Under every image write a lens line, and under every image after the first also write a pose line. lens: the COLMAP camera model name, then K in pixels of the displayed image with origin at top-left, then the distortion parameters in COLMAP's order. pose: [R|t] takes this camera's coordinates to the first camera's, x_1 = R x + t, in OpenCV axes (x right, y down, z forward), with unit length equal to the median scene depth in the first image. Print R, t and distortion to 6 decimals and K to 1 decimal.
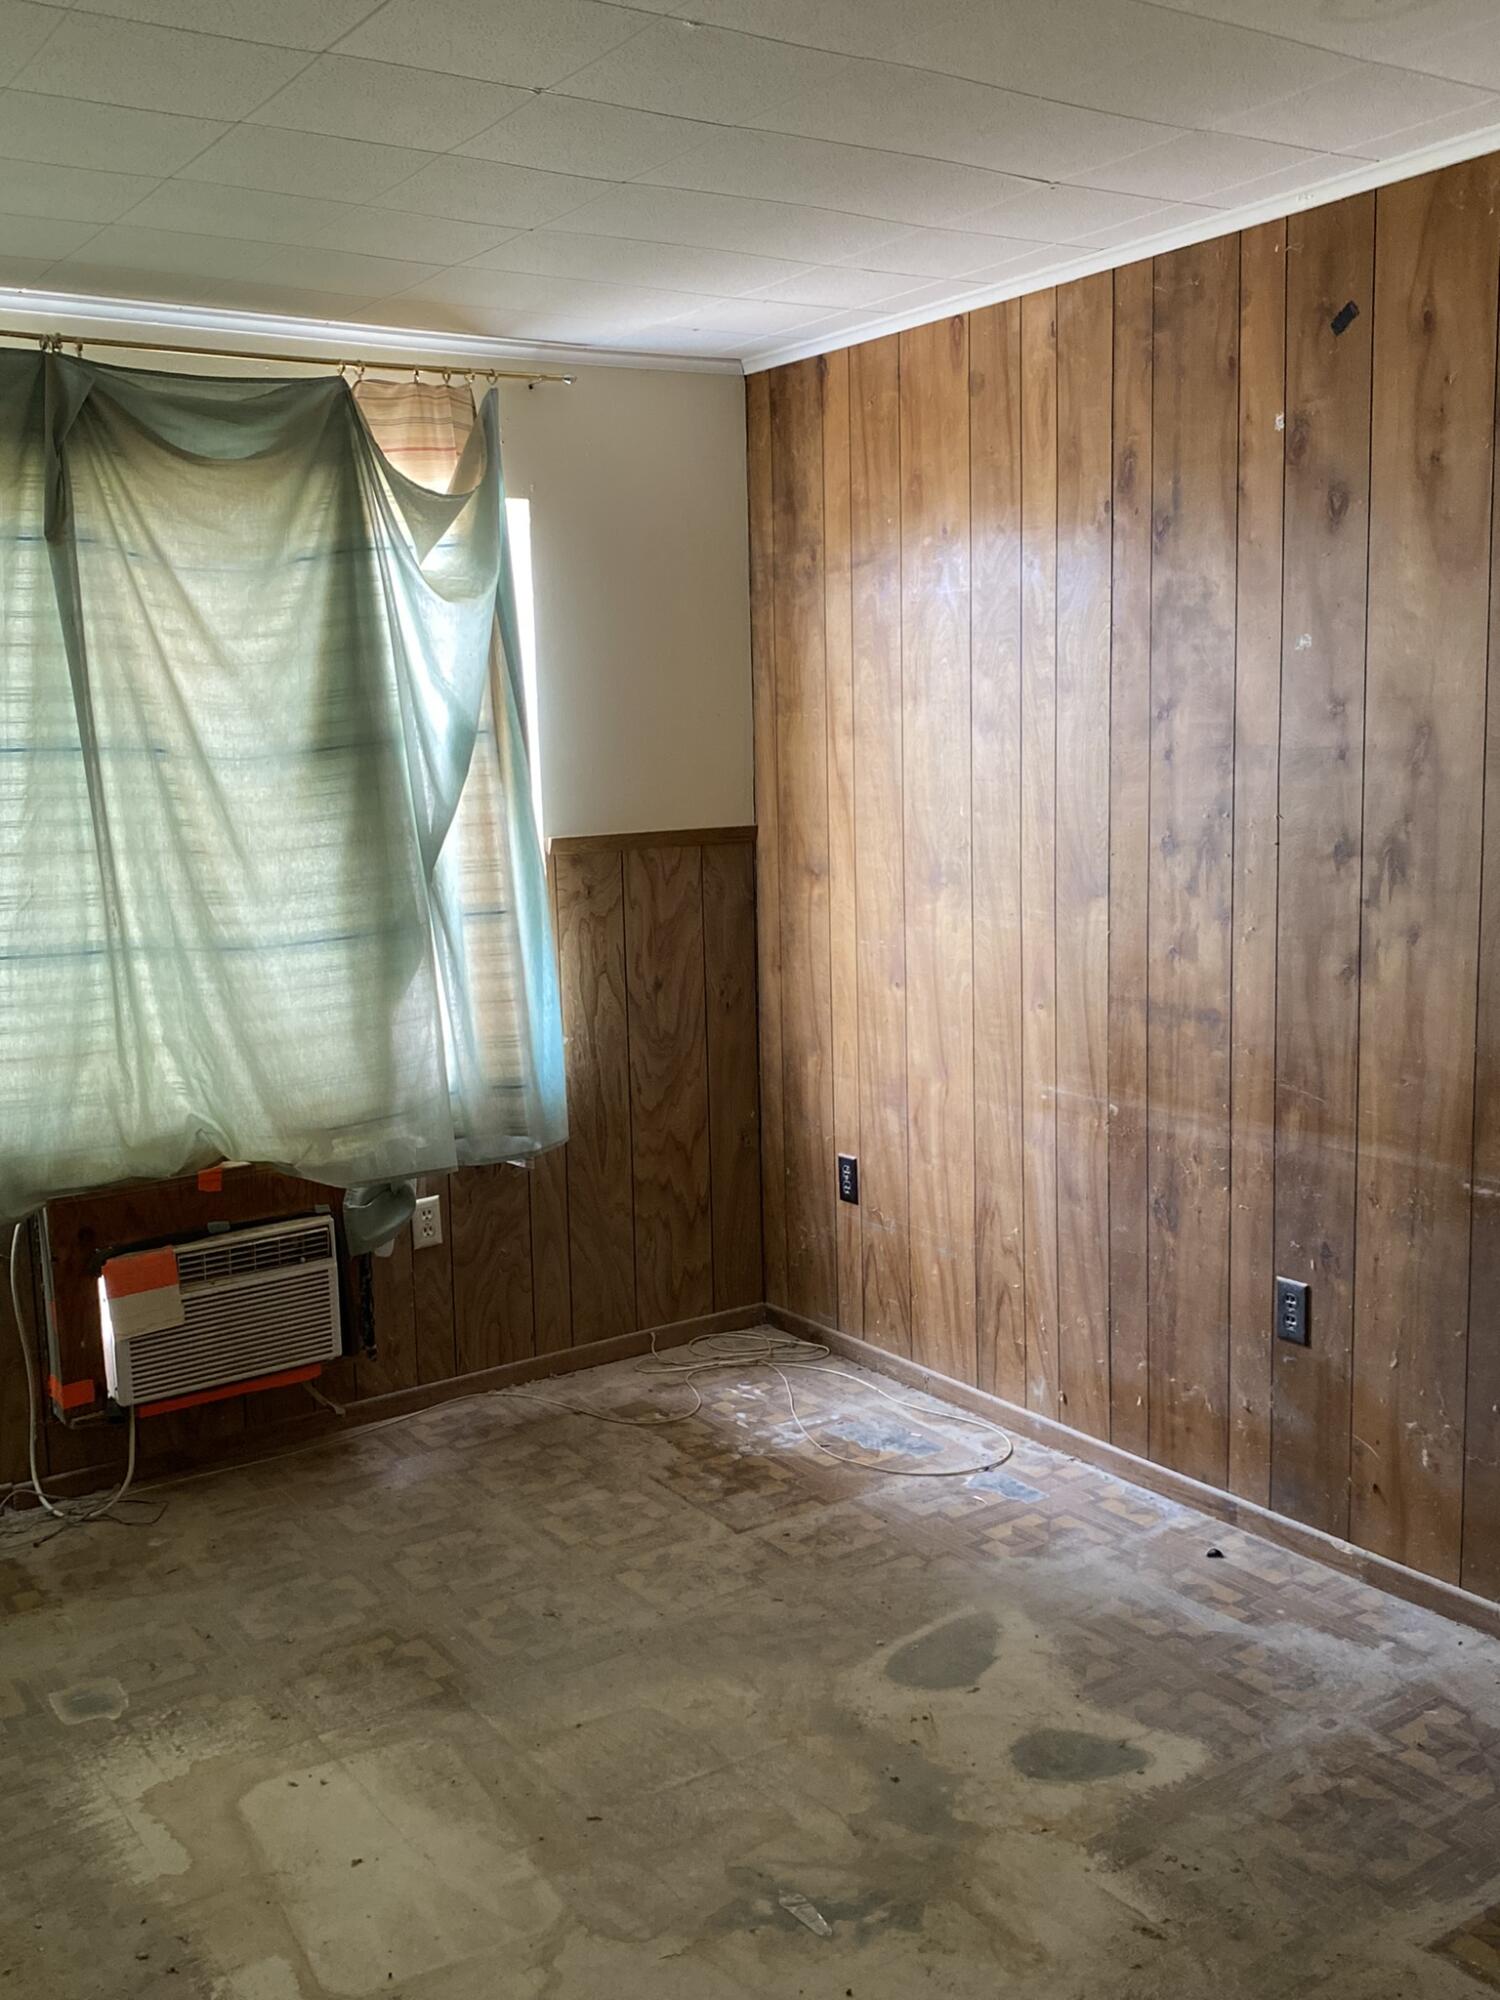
lens RADIAL K [[1892.3, 0, 748.7], [0, 1892.3, 1001.2], [0, 0, 1]] dist [0.032224, 0.000000]
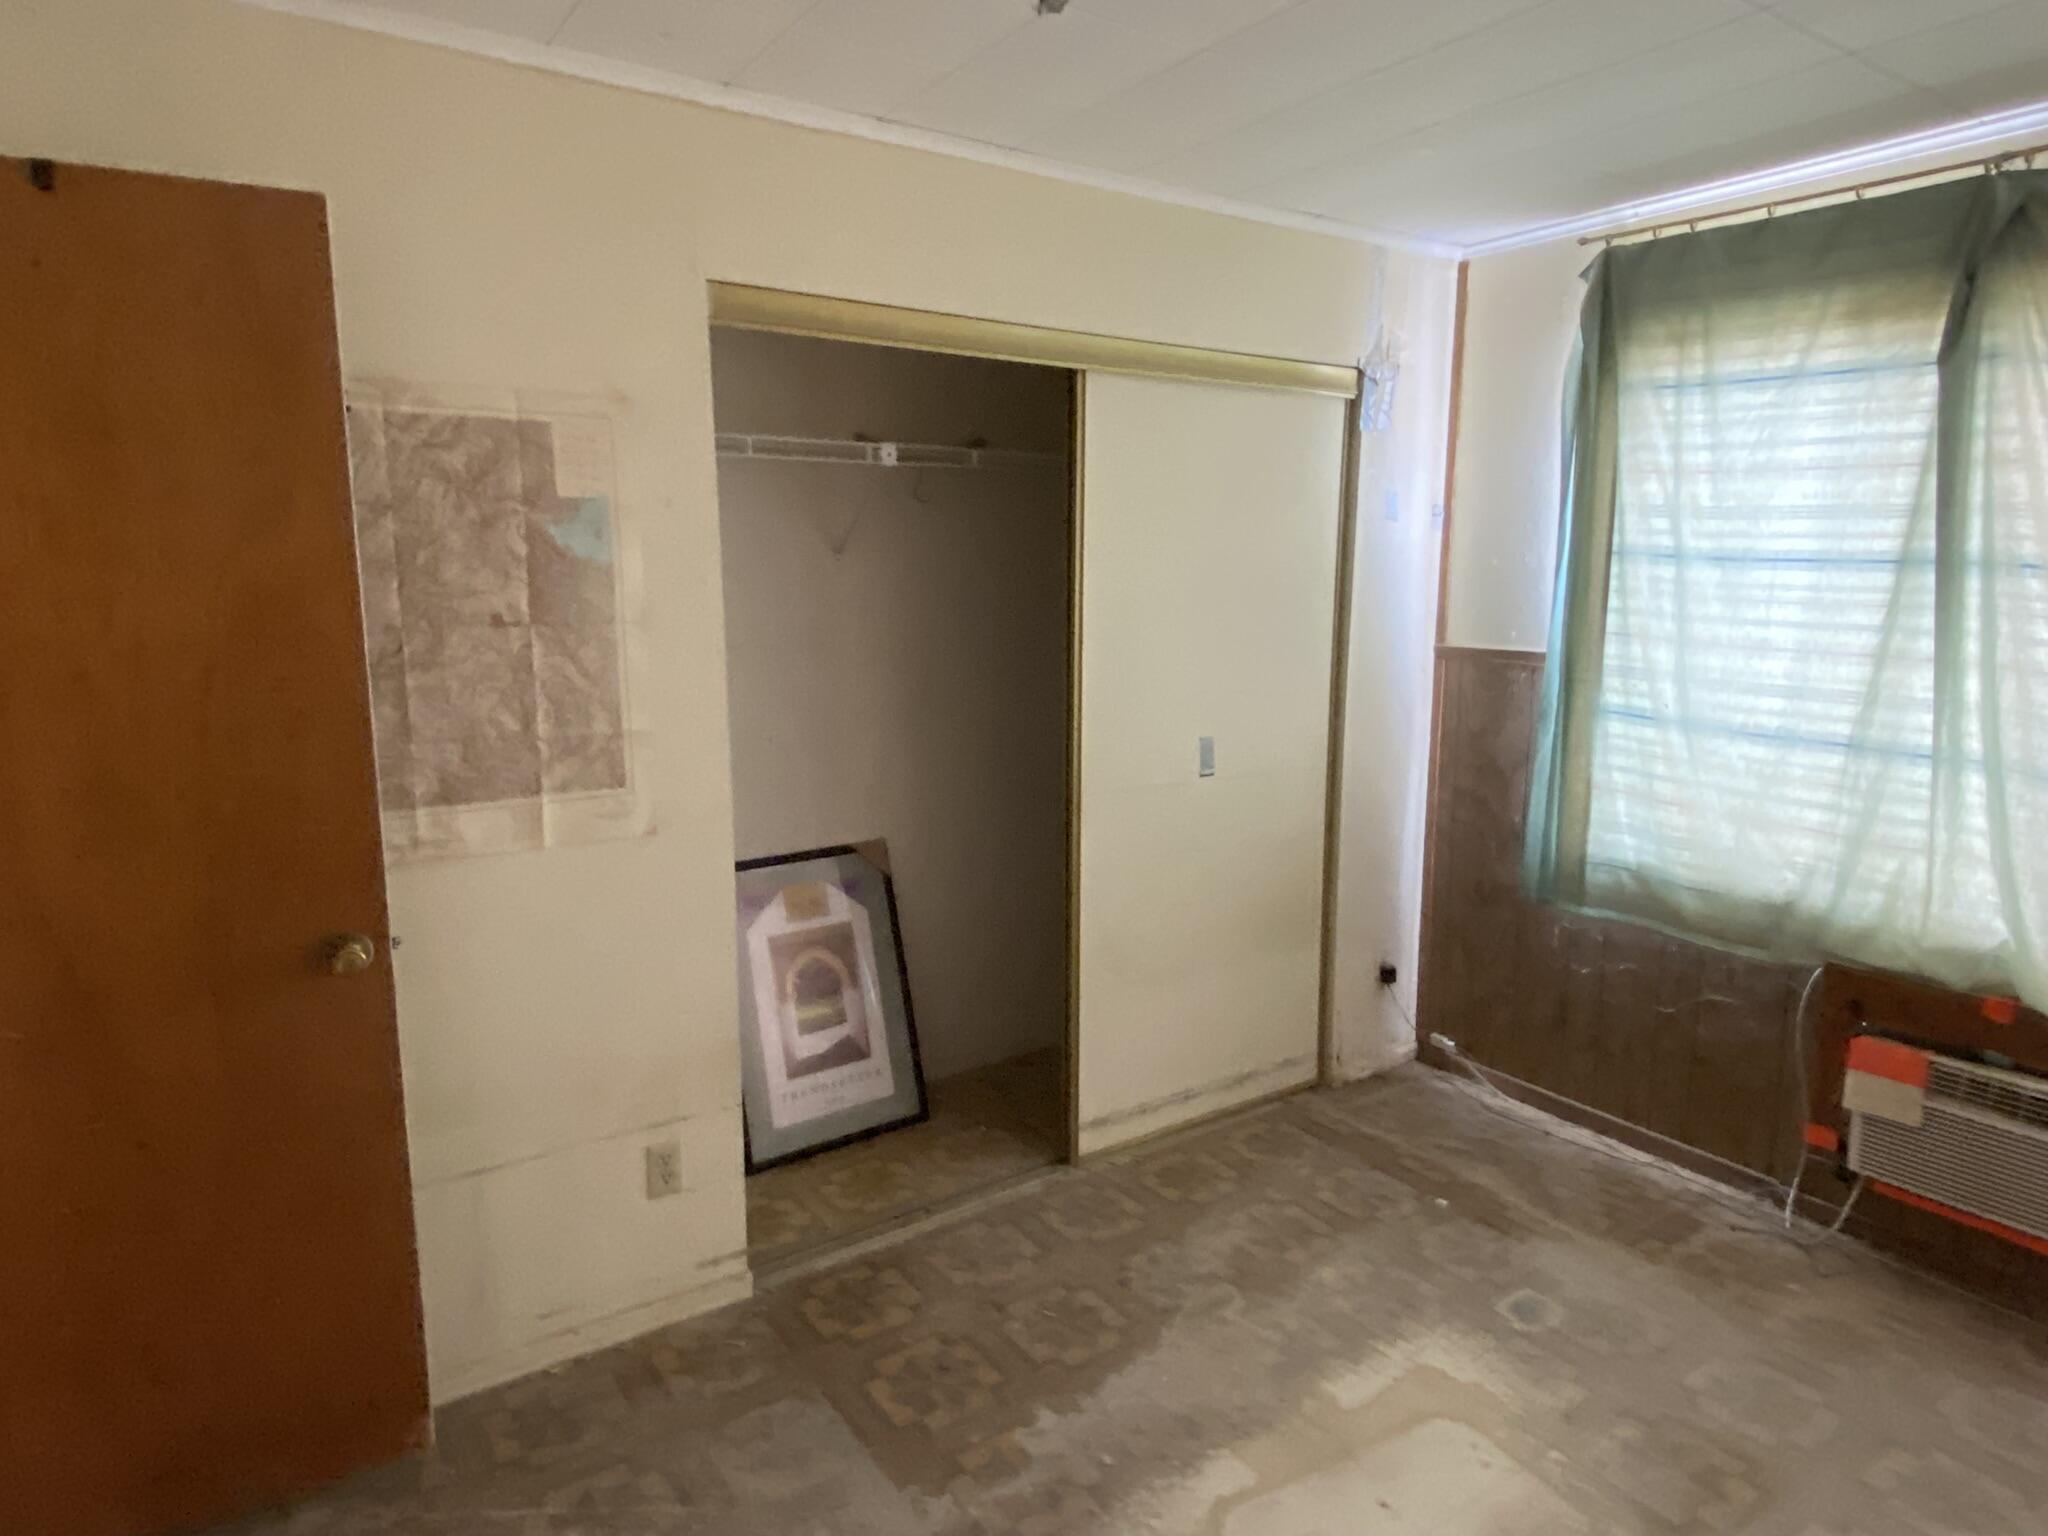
lens RADIAL K [[1219.2, 0, 1027.0], [0, 1219.2, 762.6], [0, 0, 1]] dist [0.047875, -0.043129]
pose [[0.019965, 0.191878, -0.981216, 0.325288], [-0.162175, 0.969036, 0.186196, -0.070356], [0.986560, 0.155411, 0.050465, 0.490272]]
